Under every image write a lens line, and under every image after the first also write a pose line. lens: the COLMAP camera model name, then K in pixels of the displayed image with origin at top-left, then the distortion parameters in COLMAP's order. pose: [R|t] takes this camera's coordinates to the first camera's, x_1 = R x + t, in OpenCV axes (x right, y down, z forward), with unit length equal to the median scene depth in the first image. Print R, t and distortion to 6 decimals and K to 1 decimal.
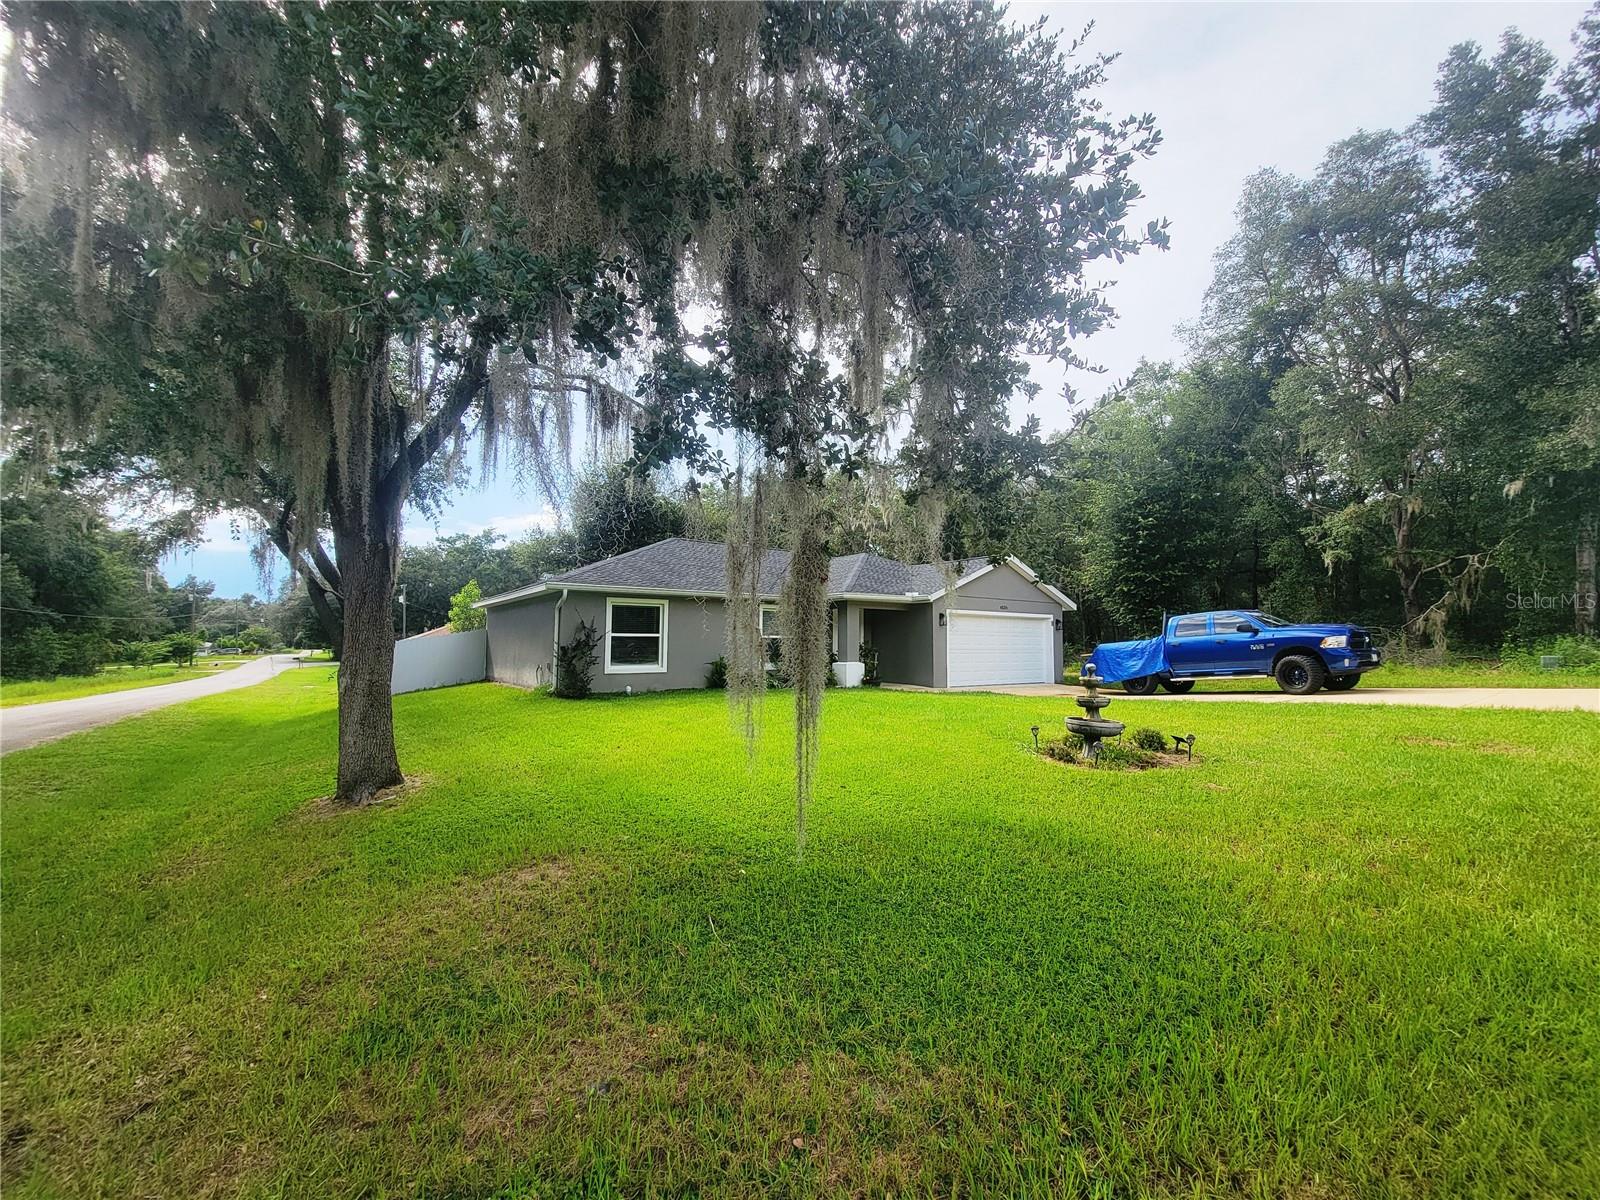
lens RADIAL K [[654.7, 0, 800.0], [0, 654.7, 600.0], [0, 0, 1]] dist [-0.001534, -0.000232]
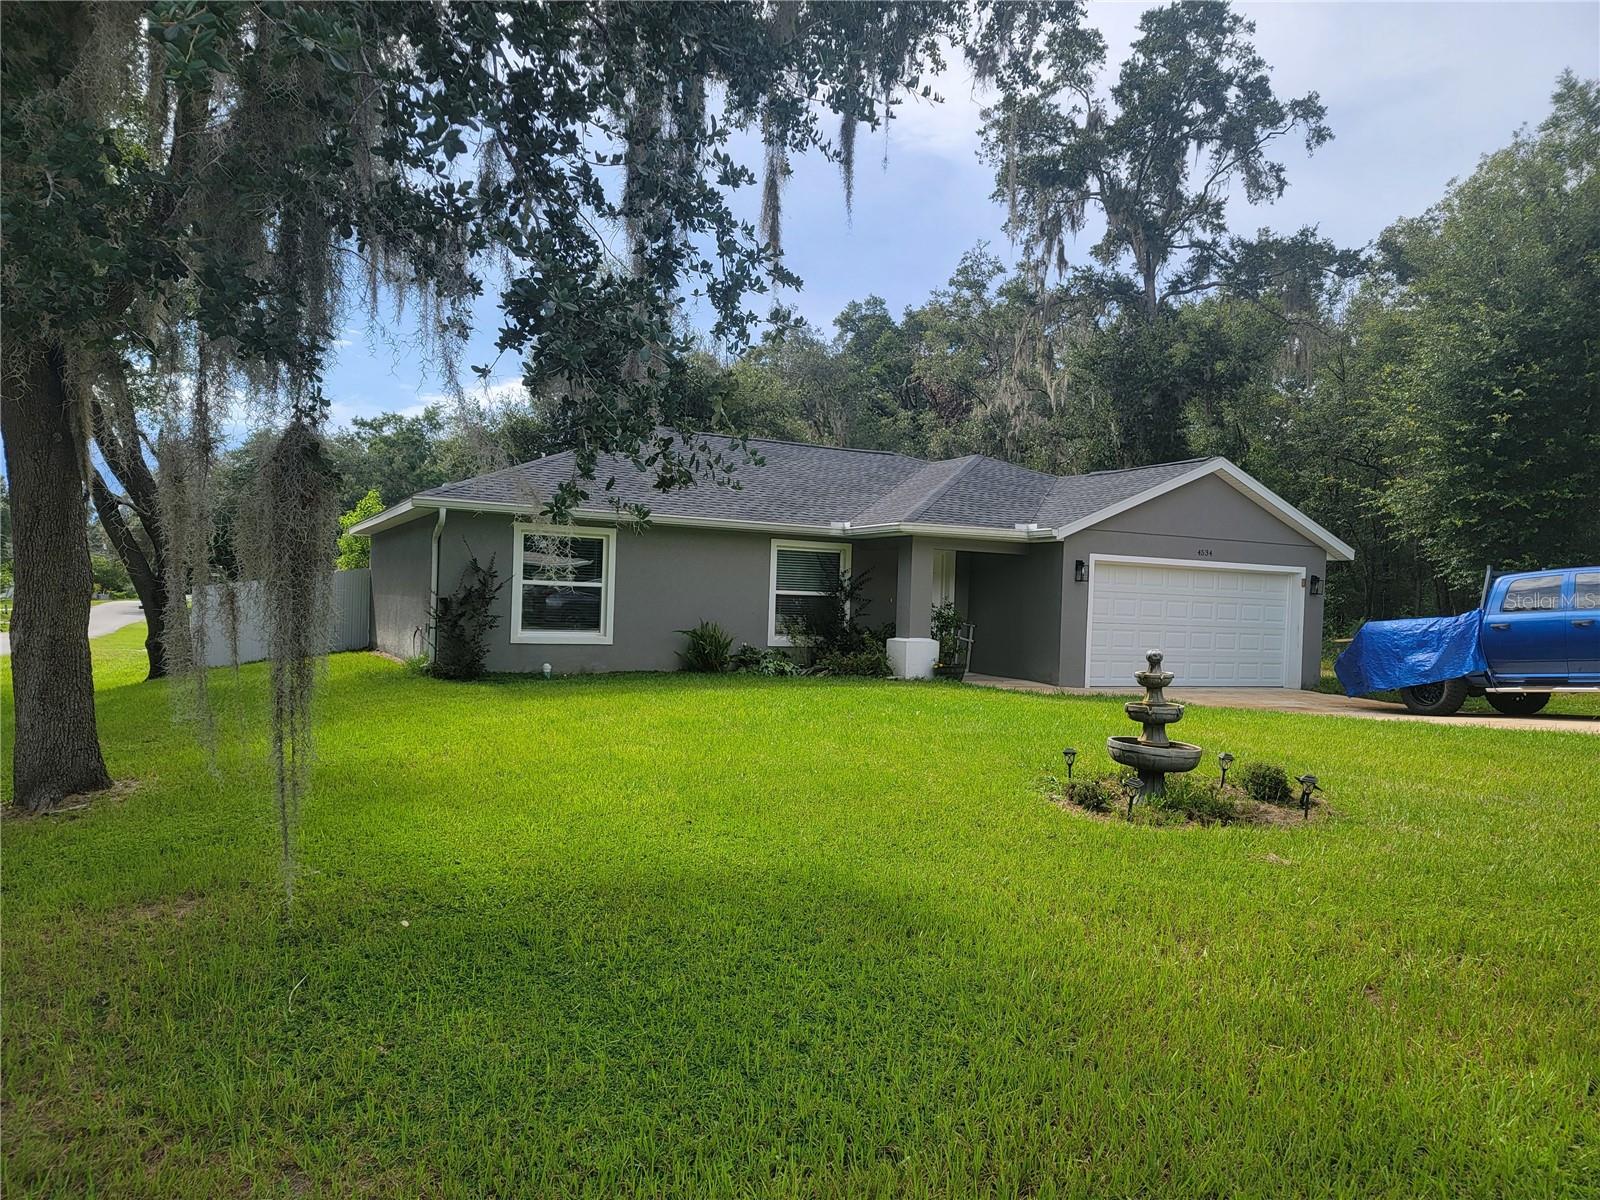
lens RADIAL K [[1104.1, 0, 794.2], [0, 1104.1, 630.7], [0, 0, 1]] dist [0.088547, -0.070339]
pose [[0.988589, 0.032622, -0.147066, 0.117061], [-0.019364, 0.995690, 0.090697, -0.002304], [0.149390, -0.086814, 0.984960, -0.019543]]
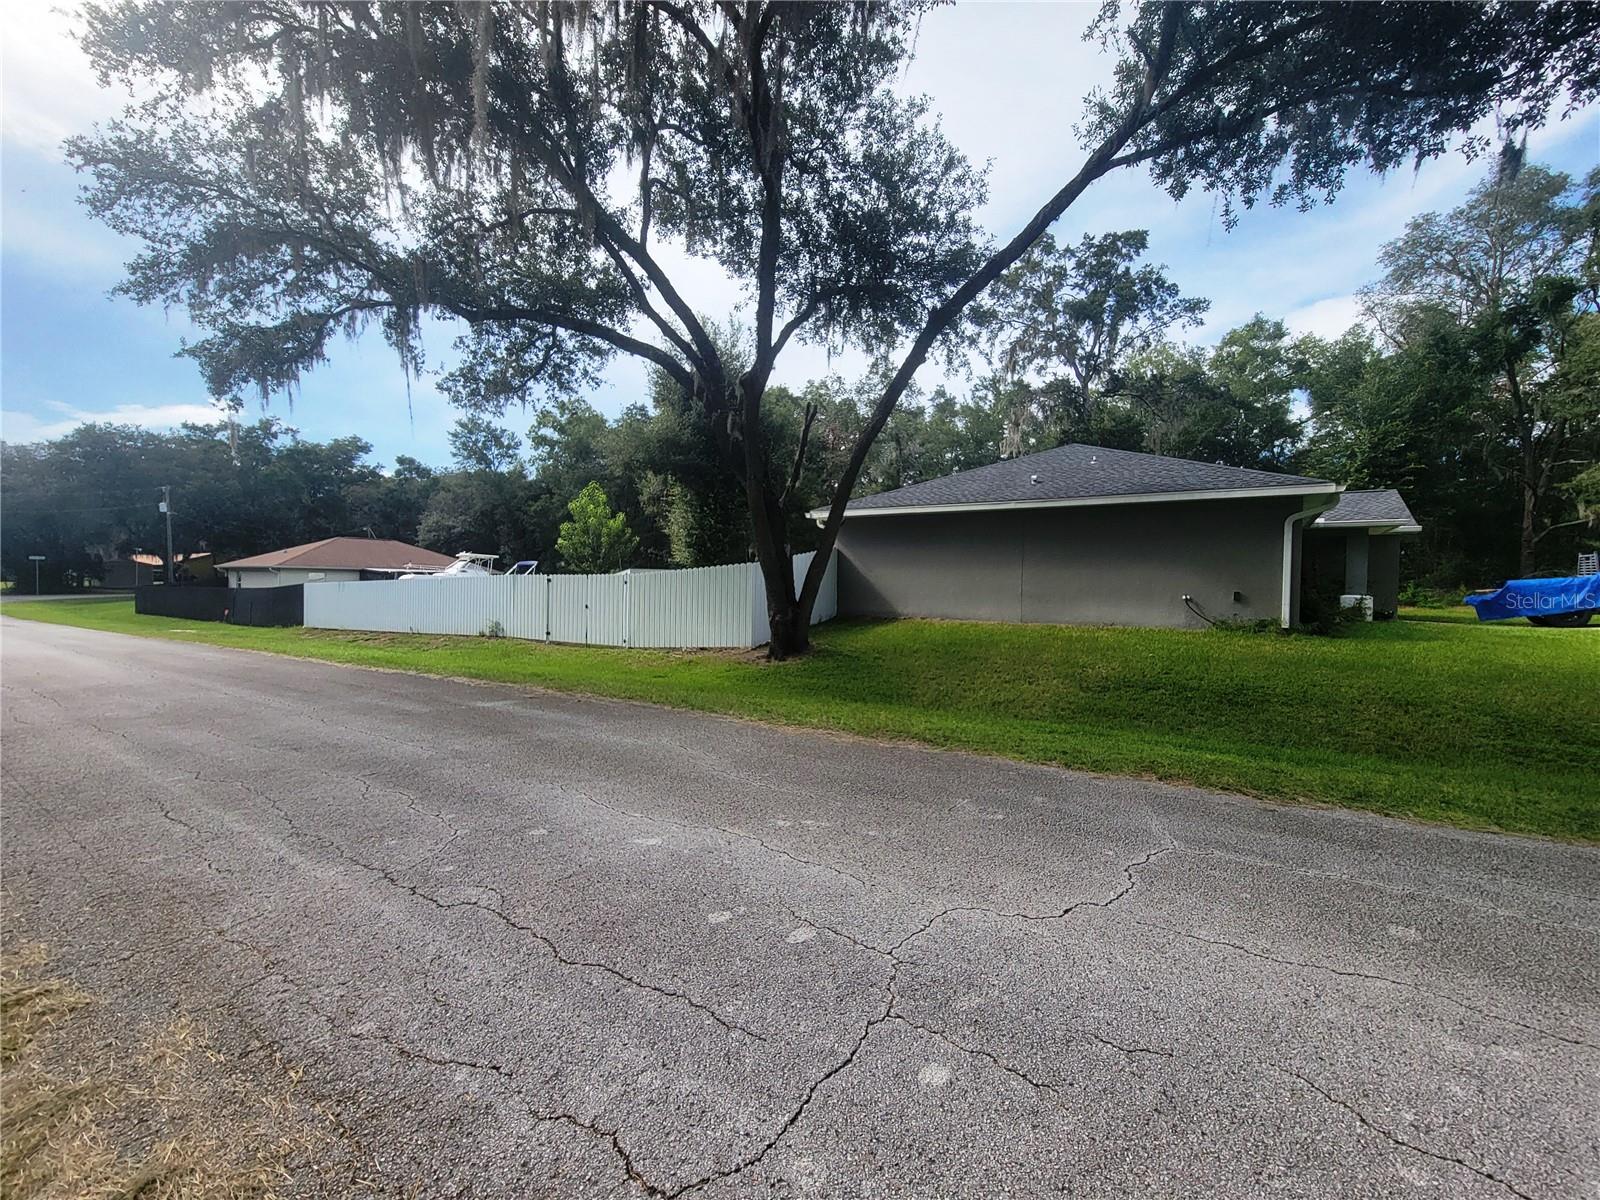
lens RADIAL K [[654.7, 0, 800.0], [0, 654.7, 600.0], [0, 0, 1]] dist [-0.001534, -0.000232]
pose [[0.933982, 0.005537, 0.357278, -0.950072], [-0.038435, 0.995635, 0.085047, 0.052658], [-0.355247, -0.093165, 0.930118, 0.418019]]
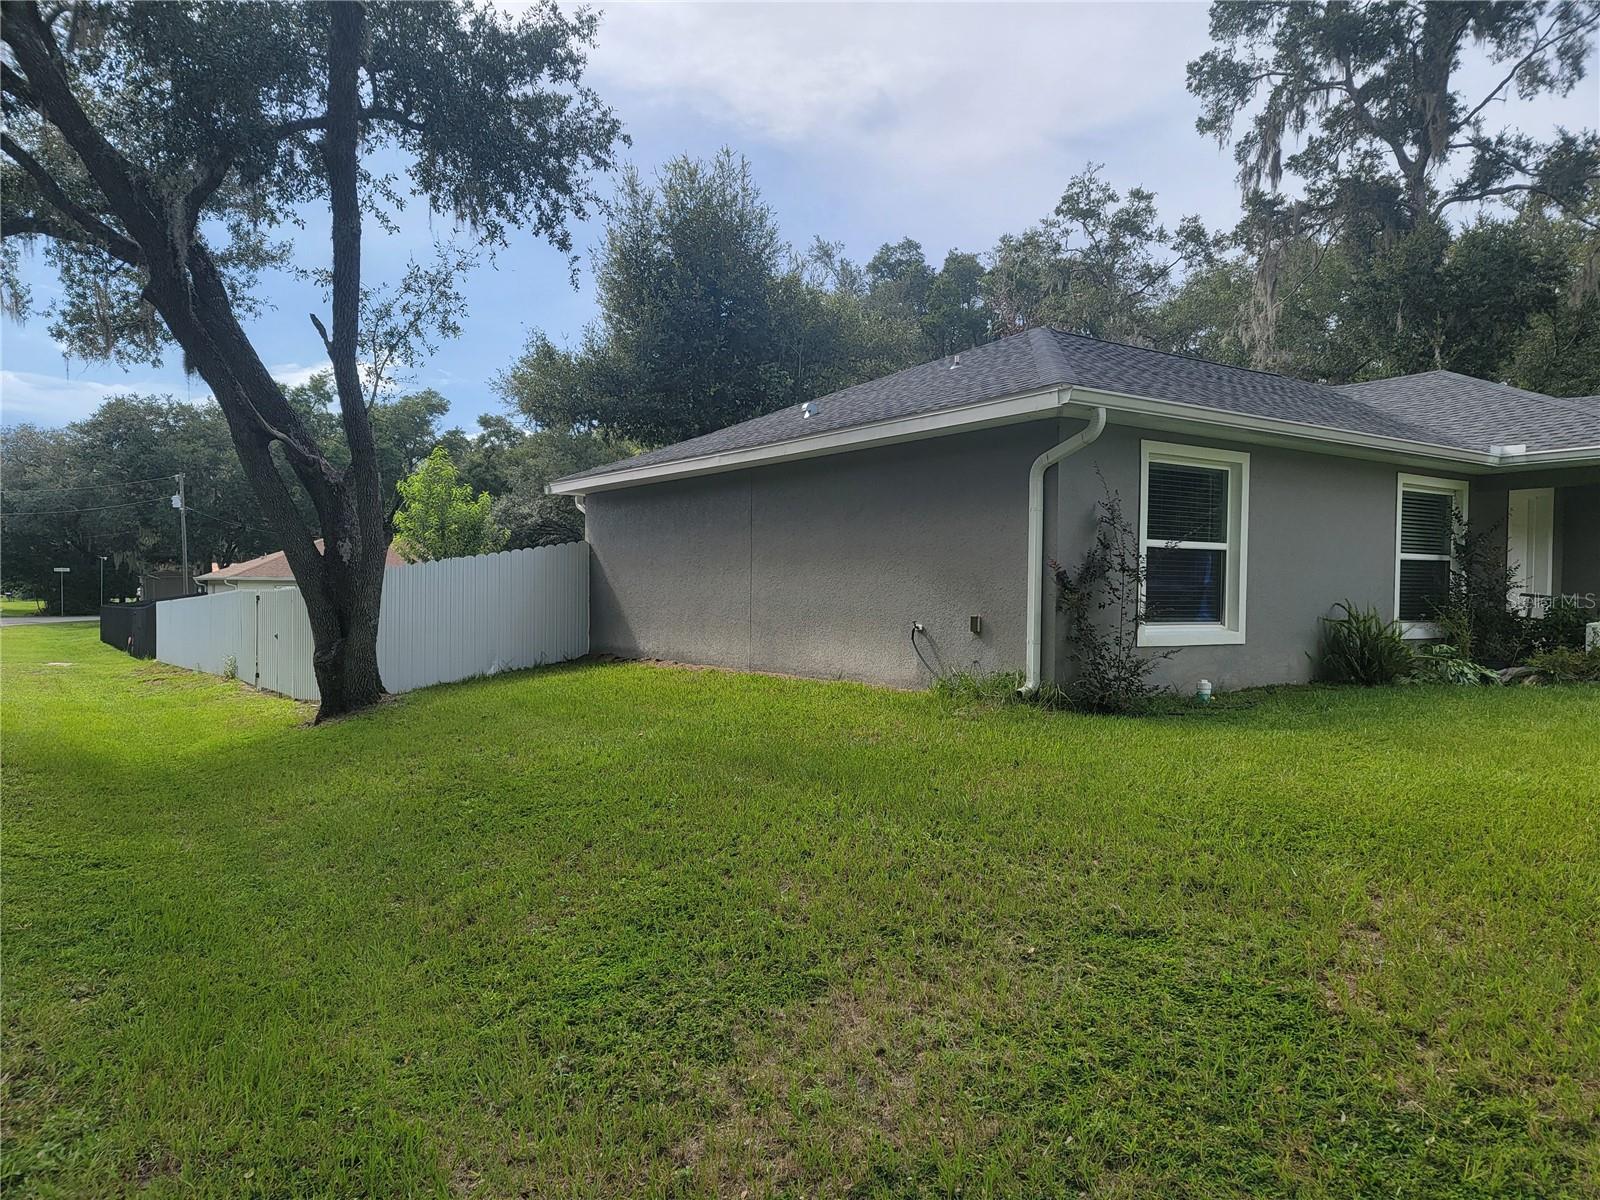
lens RADIAL K [[1104.1, 0, 794.2], [0, 1104.1, 630.7], [0, 0, 1]] dist [0.088547, -0.070339]
pose [[0.999971, 0.007155, -0.002750, -0.436778], [-0.006845, 0.995006, 0.099576, 0.036792], [0.003449, -0.099555, 0.995026, 0.322906]]
